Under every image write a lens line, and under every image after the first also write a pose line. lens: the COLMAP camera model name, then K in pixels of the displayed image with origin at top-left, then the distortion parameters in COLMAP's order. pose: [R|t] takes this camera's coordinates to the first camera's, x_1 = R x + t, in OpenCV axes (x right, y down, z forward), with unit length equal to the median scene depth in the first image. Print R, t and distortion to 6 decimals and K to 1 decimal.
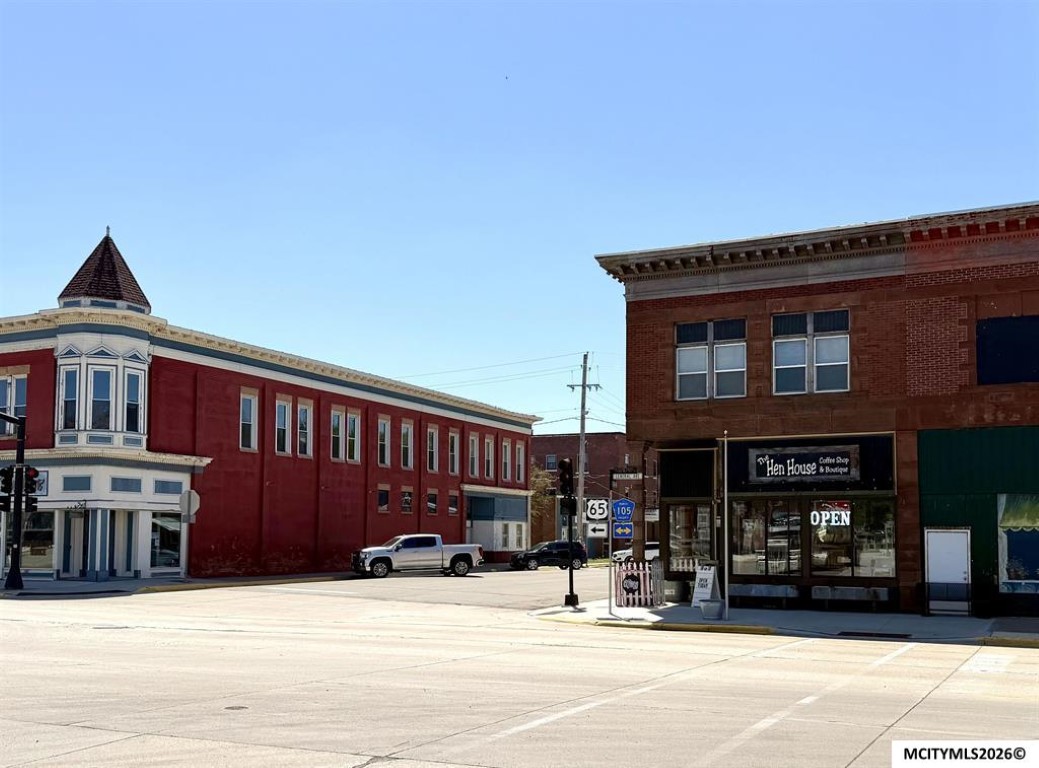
lens RADIAL K [[1109.2, 0, 552.2], [0, 1109.2, 473.0], [0, 0, 1]] dist [0.217615, -0.518937]
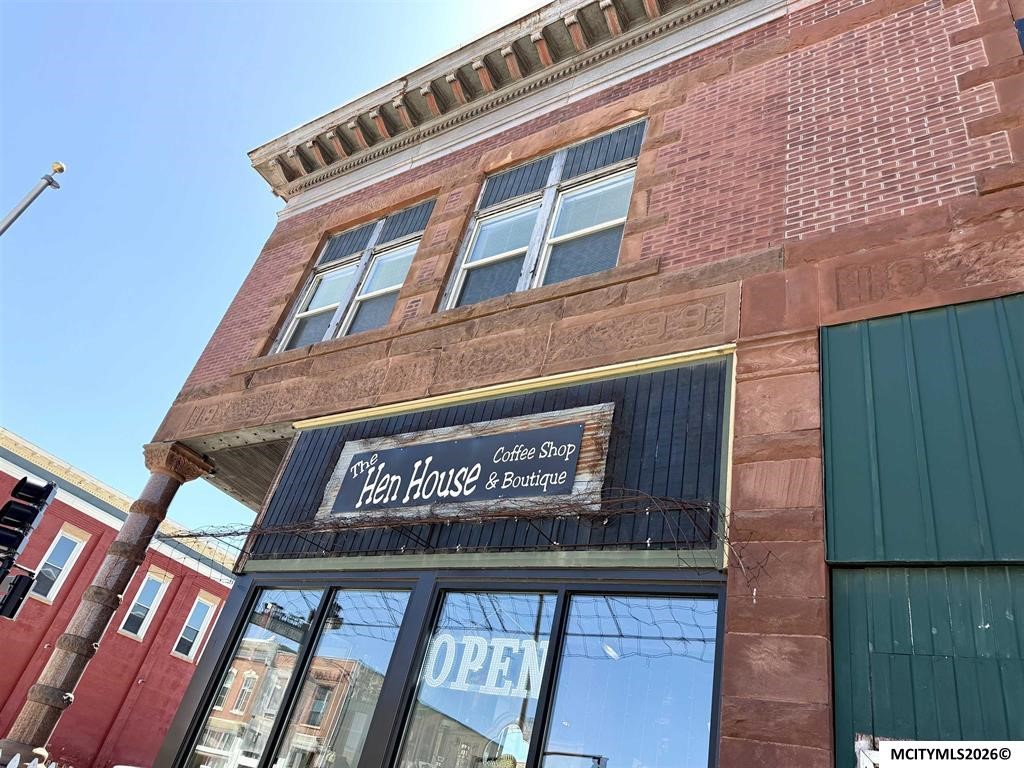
lens RADIAL K [[712.4, 0, 512.0], [0, 712.4, 384.0], [0, 0, 1]] dist [0.102292, -0.137866]
pose [[0.970345, 0.114636, -0.212813, 0.272043], [-0.208249, 0.843457, -0.495189, 0.064425], [0.122732, 0.524823, 0.842317, 0.799929]]
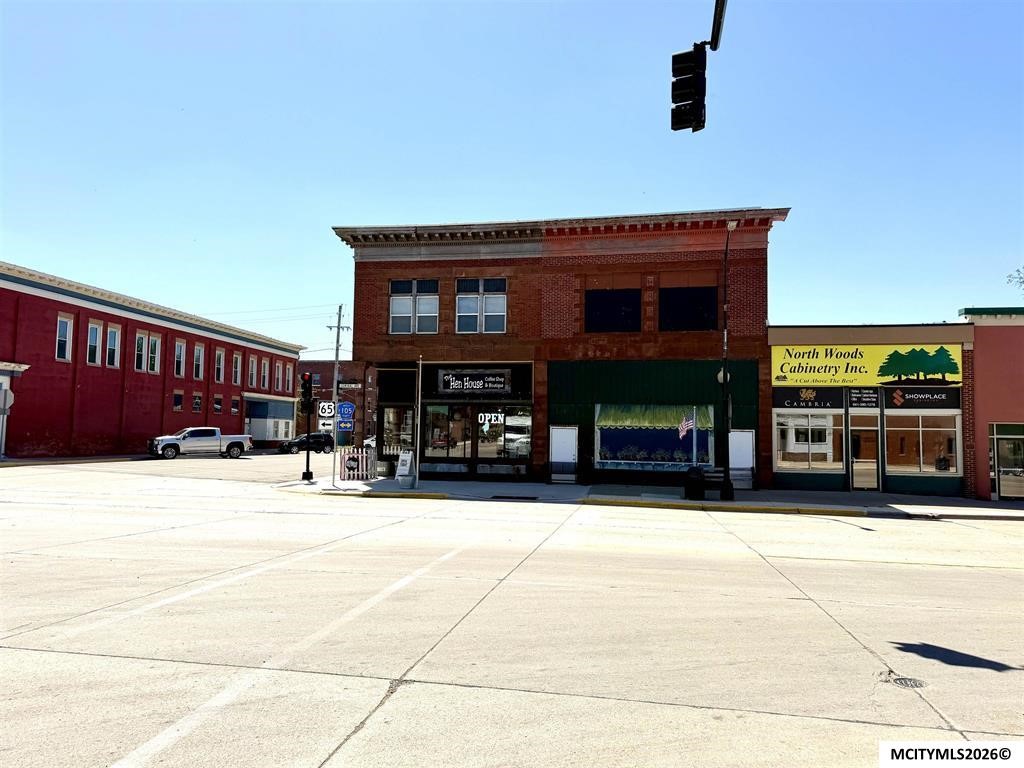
lens RADIAL K [[712.4, 0, 512.0], [0, 712.4, 384.0], [0, 0, 1]] dist [0.102292, -0.137866]
pose [[0.967637, 0.030009, 0.250556, 0.037223], [-0.027322, 0.999526, -0.014196, 0.007383], [-0.250864, 0.006890, 0.967998, 0.083623]]
